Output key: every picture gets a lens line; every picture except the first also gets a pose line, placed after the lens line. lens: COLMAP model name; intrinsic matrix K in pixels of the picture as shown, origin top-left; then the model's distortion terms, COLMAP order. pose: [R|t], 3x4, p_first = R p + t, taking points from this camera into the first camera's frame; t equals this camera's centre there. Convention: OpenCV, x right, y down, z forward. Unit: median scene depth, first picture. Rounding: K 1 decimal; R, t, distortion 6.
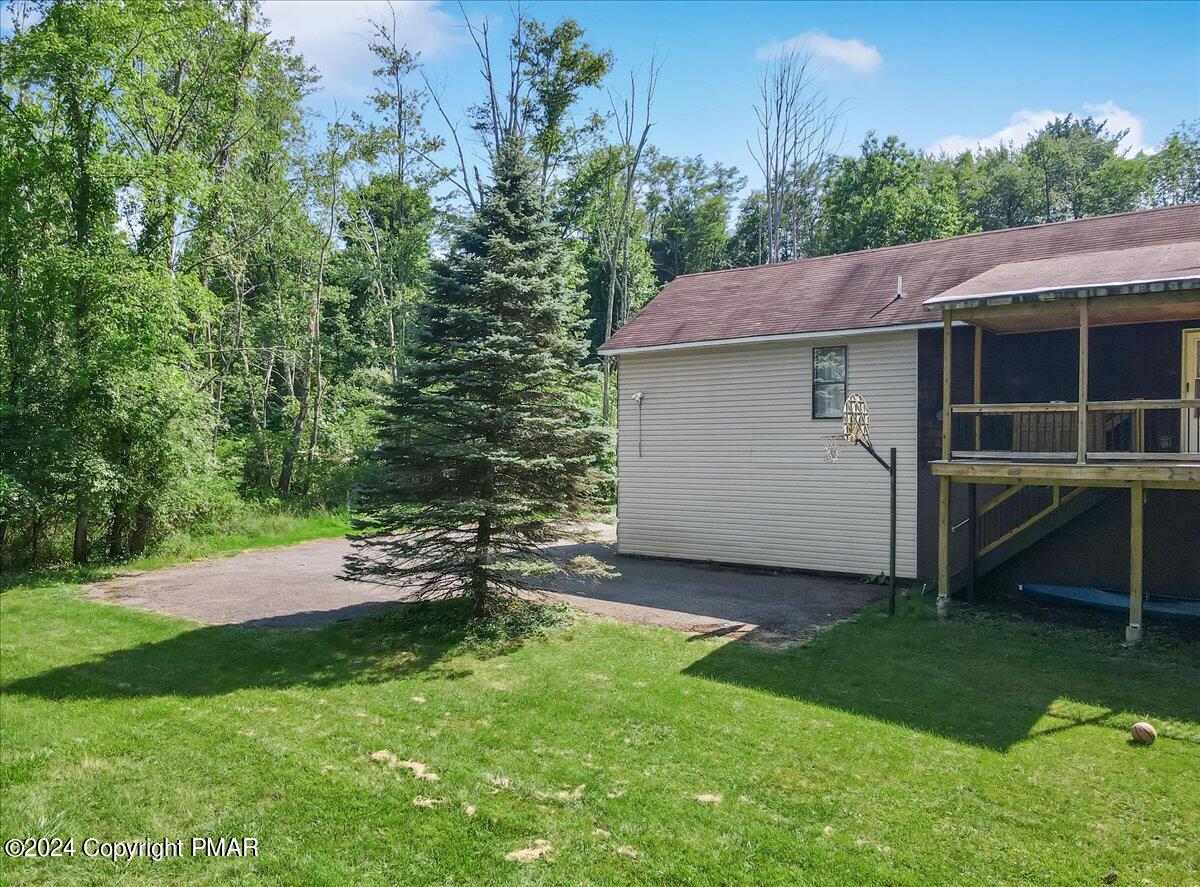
lens RADIAL K [[926.9, 0, 583.9], [0, 926.9, 462.1], [0, 0, 1]] dist [0.009756, 0.003752]
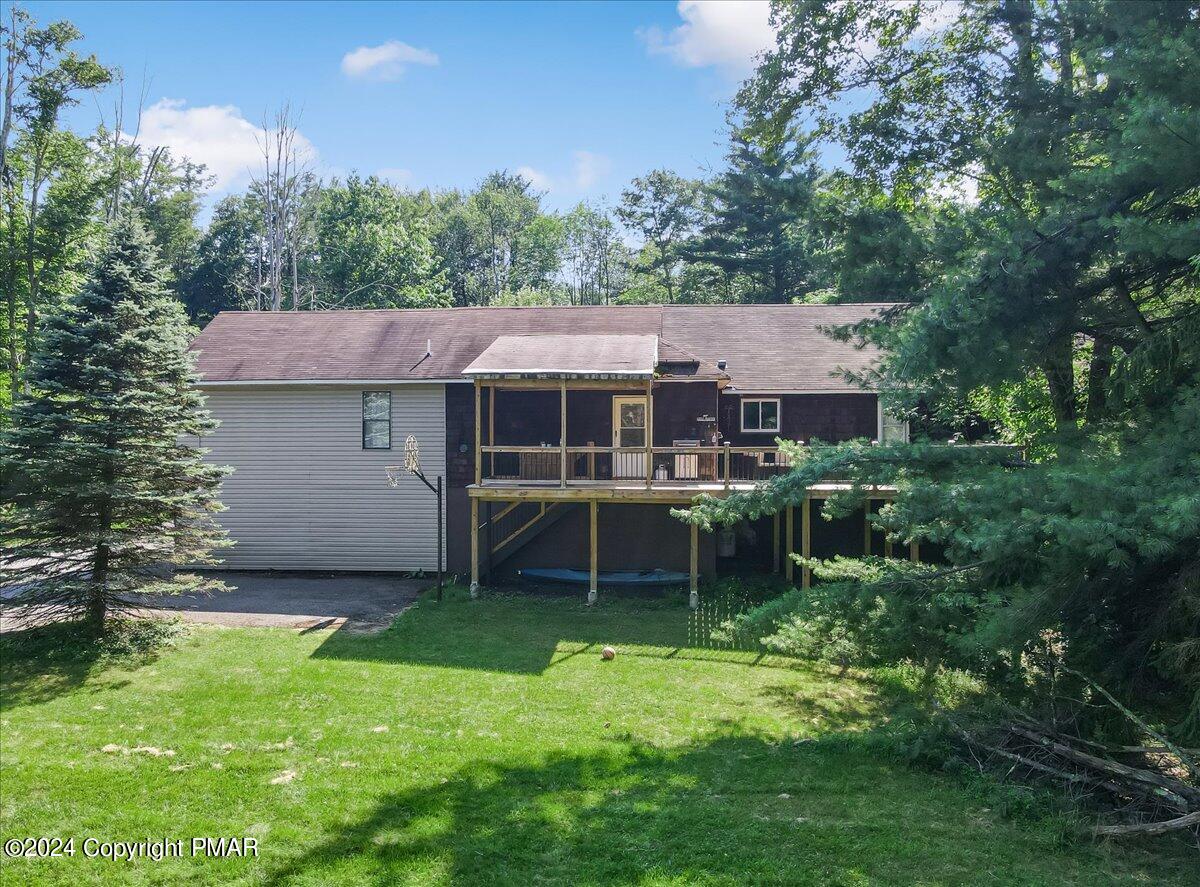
lens RADIAL K [[926.9, 0, 599.8], [0, 926.9, 445.2], [0, 0, 1]] dist [0.009756, 0.003752]
pose [[0.829469, -0.000755, 0.558552, -0.241090], [0.007567, 0.999923, -0.009884, -0.048508], [-0.558502, 0.012425, 0.829410, -0.268332]]
